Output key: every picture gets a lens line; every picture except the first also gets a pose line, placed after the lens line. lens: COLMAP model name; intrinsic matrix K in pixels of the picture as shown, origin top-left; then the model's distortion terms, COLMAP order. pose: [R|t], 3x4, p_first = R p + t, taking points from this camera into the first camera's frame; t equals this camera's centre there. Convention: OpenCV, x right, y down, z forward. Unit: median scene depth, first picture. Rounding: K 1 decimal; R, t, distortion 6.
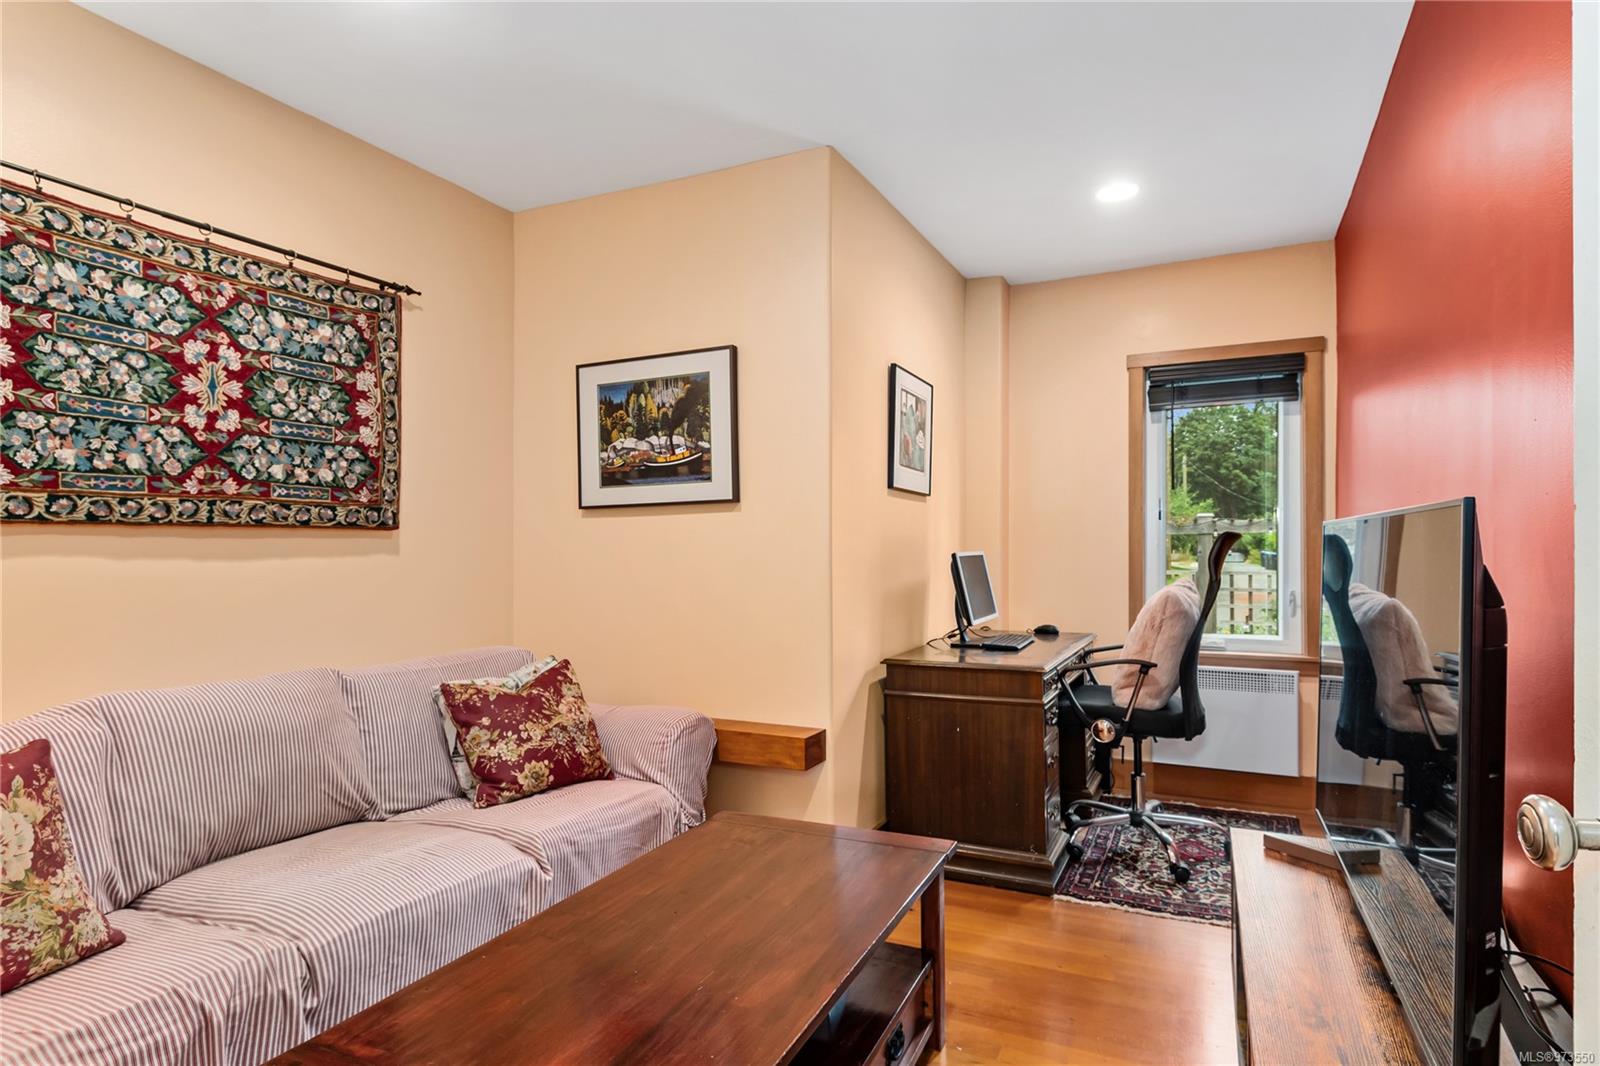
lens RADIAL K [[846.7, 0, 800.1], [0, 846.7, 541.4], [0, 0, 1]] dist [-0.000831, -0.004100]
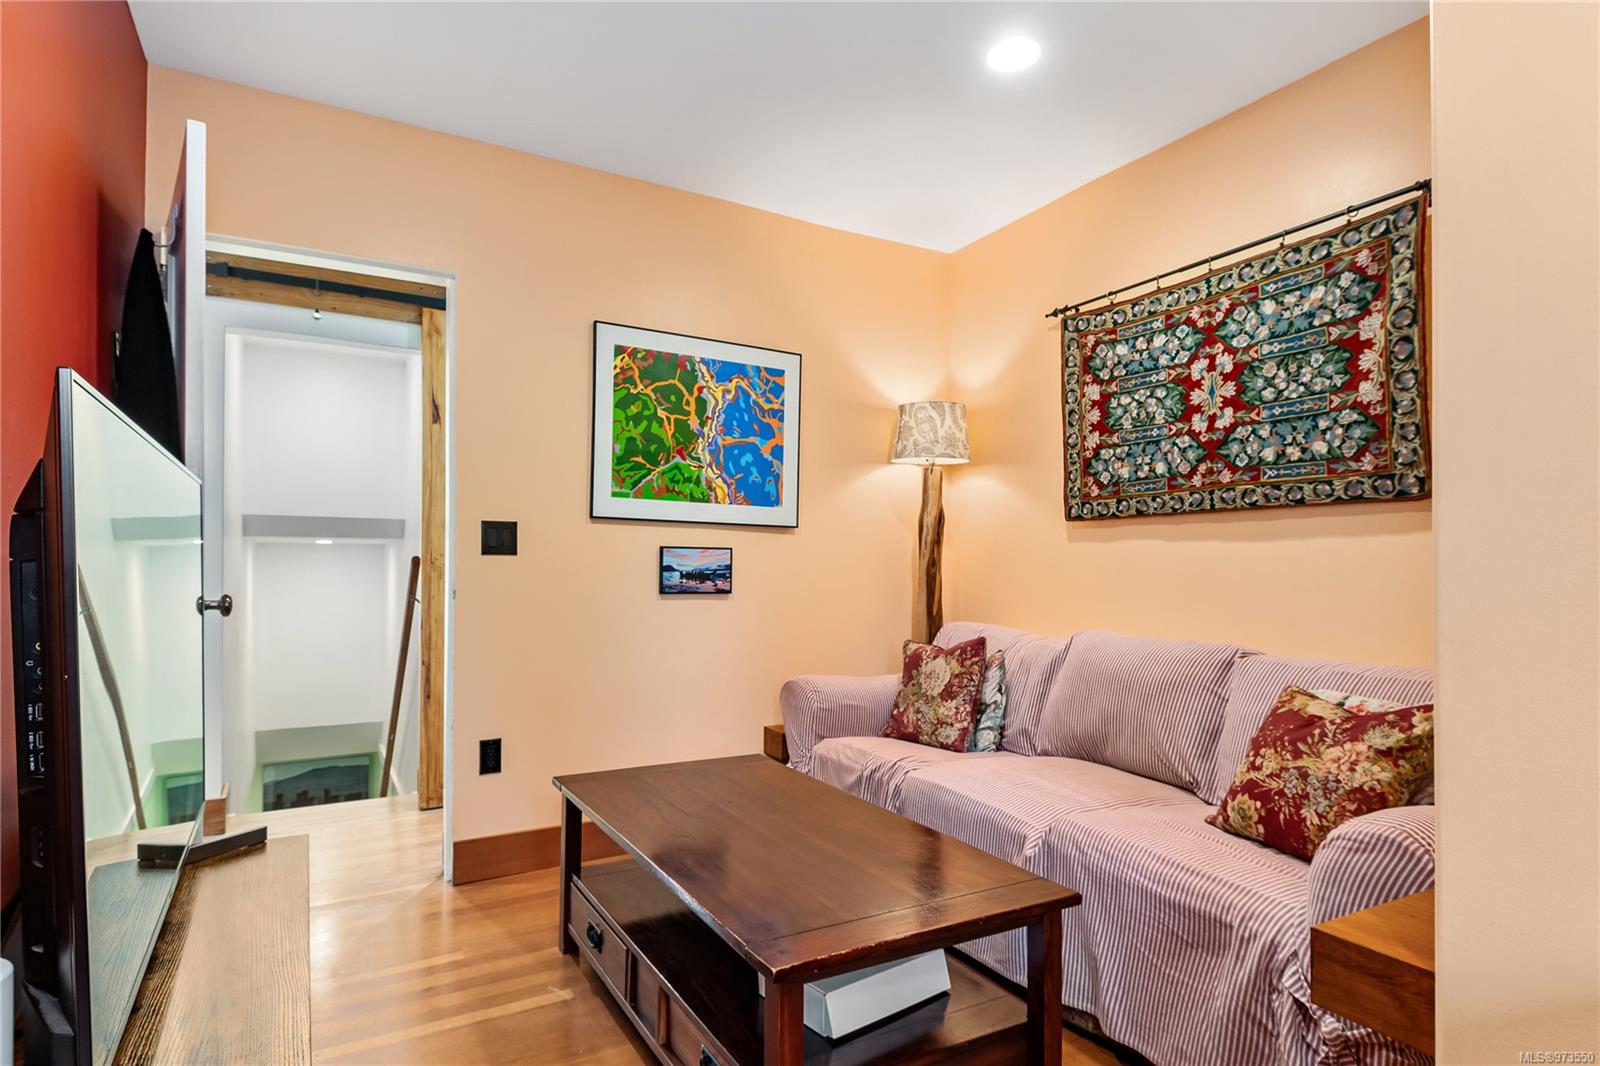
lens RADIAL K [[846.7, 0, 807.8], [0, 846.7, 562.6], [0, 0, 1]] dist [-0.000831, -0.004100]
pose [[-0.574021, -0.002836, -0.818835, 0.559176], [0.005836, 0.999954, -0.007554, 0.054777], [0.818820, -0.009115, -0.573979, 1.156270]]
